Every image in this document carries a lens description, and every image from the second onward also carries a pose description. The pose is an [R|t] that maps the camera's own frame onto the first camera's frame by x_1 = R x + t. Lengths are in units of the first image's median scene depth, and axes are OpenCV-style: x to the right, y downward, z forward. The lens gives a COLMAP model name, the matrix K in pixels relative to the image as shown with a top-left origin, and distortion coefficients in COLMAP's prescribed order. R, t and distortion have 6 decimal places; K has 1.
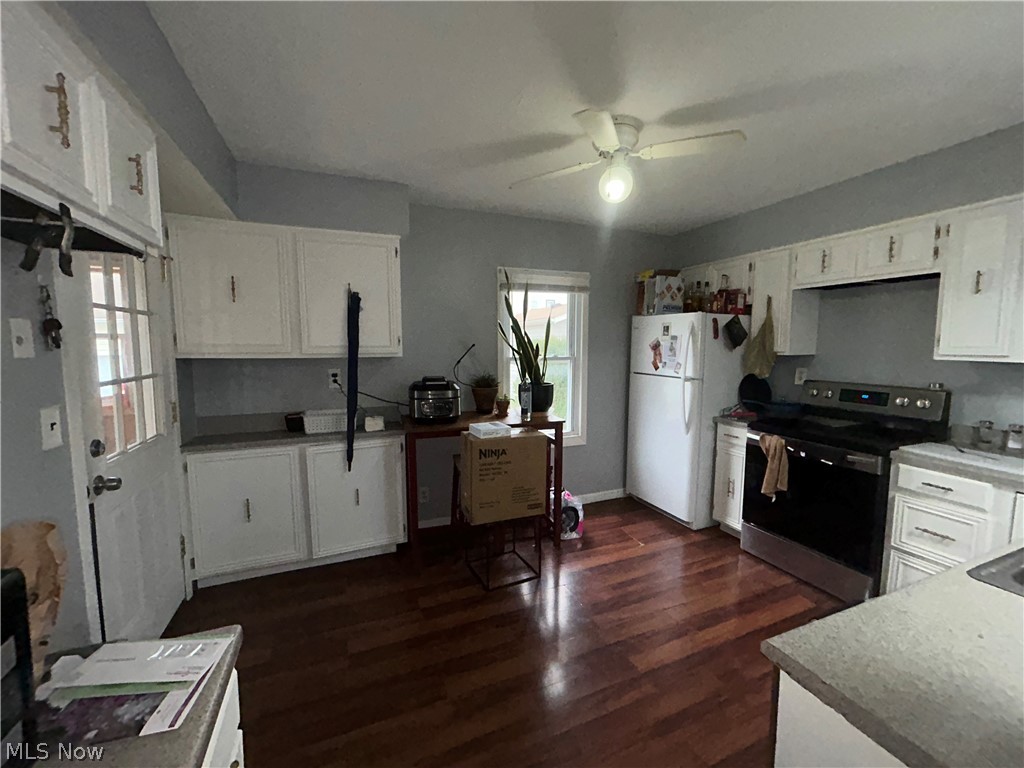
lens RADIAL K [[412.6, 0, 509.6], [0, 412.6, 382.1], [0, 0, 1]] dist [-0.000835, 0.000441]
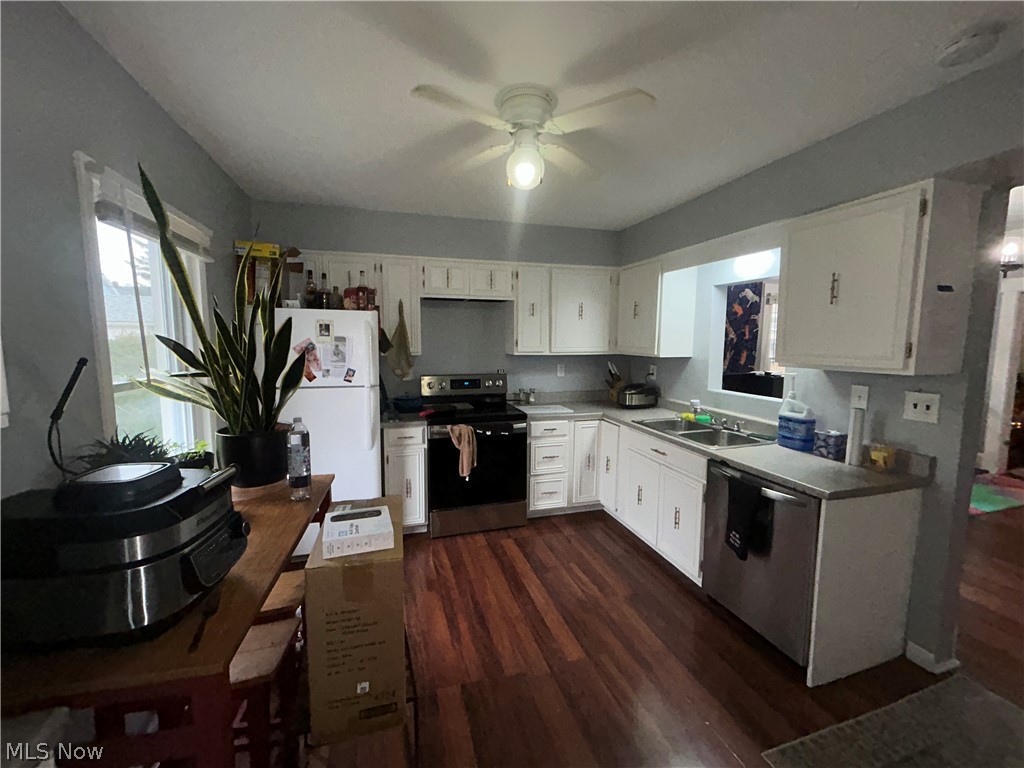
lens RADIAL K [[412.6, 0, 510.8], [0, 412.6, 381.7], [0, 0, 1]] dist [-0.000835, 0.000441]
pose [[0.095155, -0.102174, 0.990205, -0.456499], [0.090146, 0.991516, 0.093647, -0.081845], [-0.991372, 0.080352, 0.103558, 0.686249]]
